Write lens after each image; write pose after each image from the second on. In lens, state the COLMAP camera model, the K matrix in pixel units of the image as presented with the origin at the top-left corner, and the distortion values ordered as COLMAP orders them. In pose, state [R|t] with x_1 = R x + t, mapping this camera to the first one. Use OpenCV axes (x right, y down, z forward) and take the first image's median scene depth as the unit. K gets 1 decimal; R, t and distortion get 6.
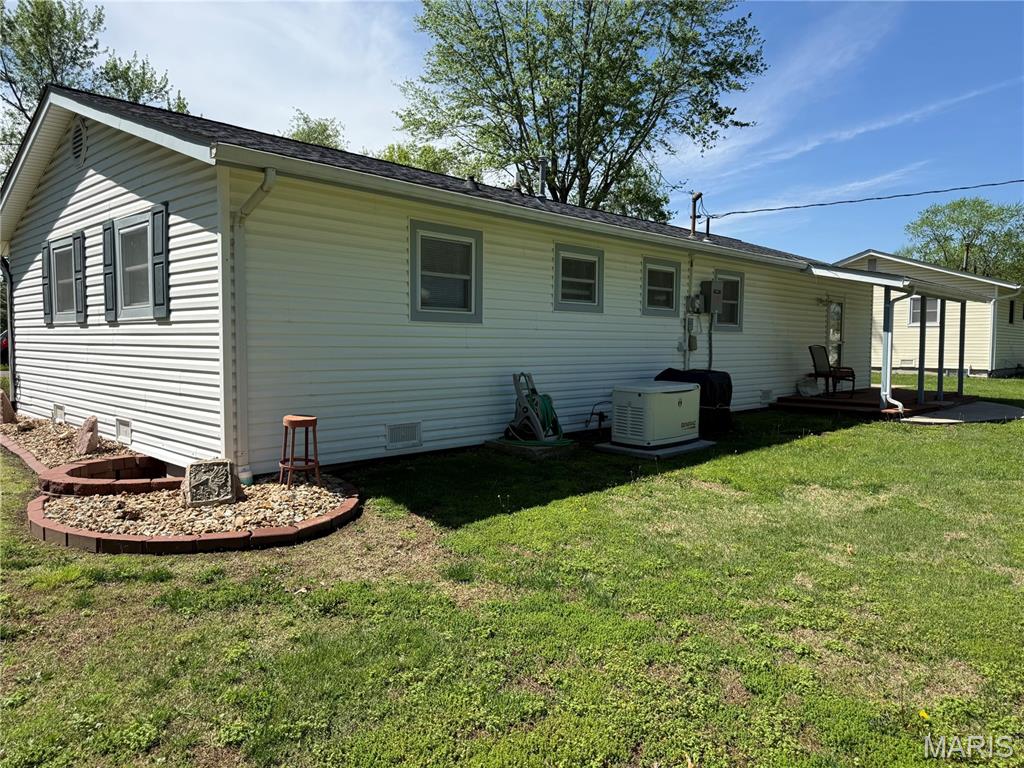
lens RADIAL K [[718.7, 0, 523.7], [0, 718.7, 387.6], [0, 0, 1]] dist [0.052327, -0.050607]
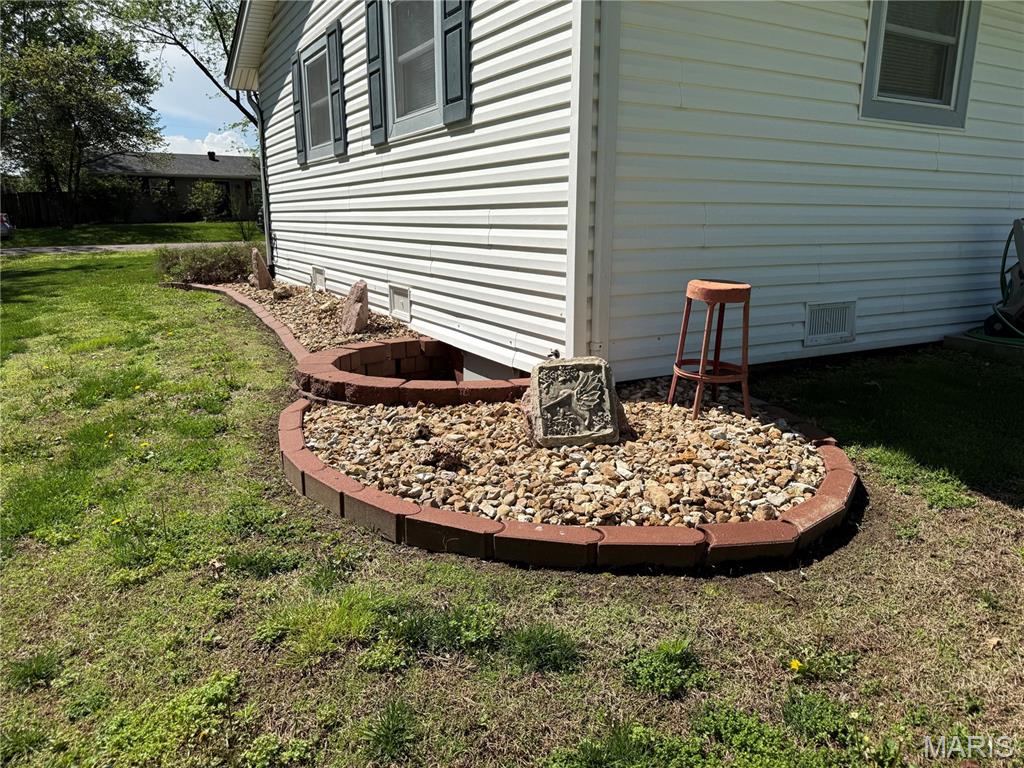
lens RADIAL K [[718.7, 0, 550.6], [0, 718.7, 377.7], [0, 0, 1]] dist [0.052327, -0.050607]
pose [[0.966460, 0.052787, -0.251335, -0.243985], [-0.015183, 0.988681, 0.149265, 0.026765], [0.256370, -0.140443, 0.956321, 0.379335]]
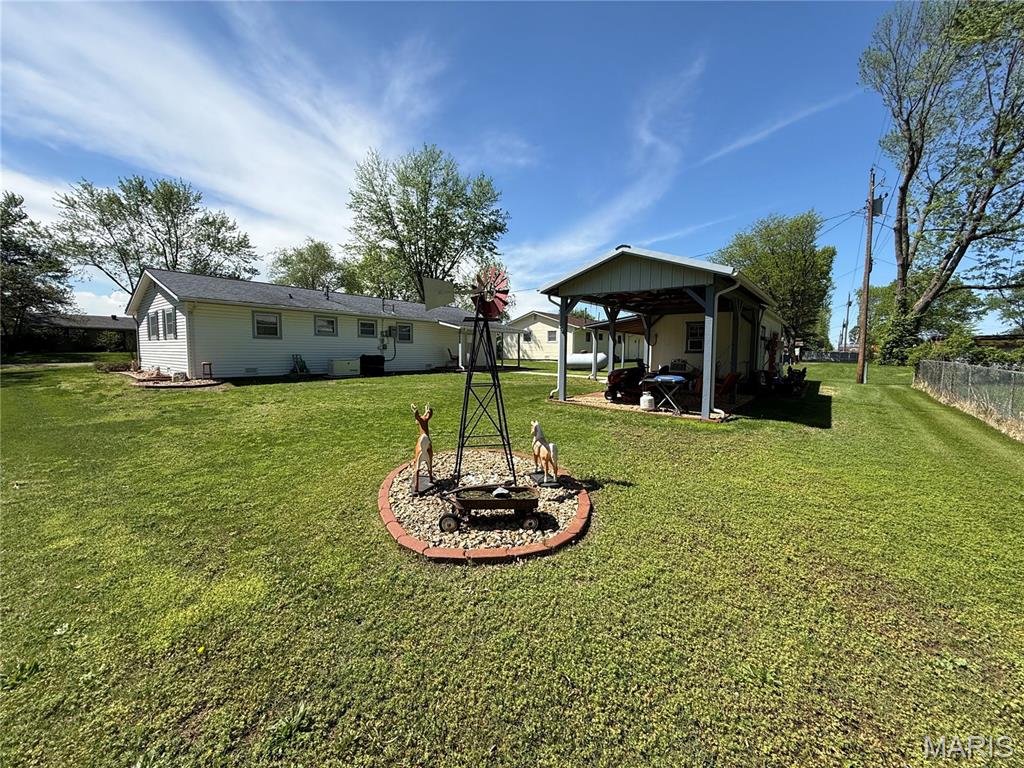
lens RADIAL K [[406.1, 0, 532.1], [0, 406.1, 378.3], [0, 0, 1]] dist [0.005786, 0.000614]
pose [[0.993497, -0.006290, 0.113683, 1.022994], [0.005987, 0.999978, 0.003010, 0.109804], [-0.113700, -0.002310, 0.993512, -1.213780]]
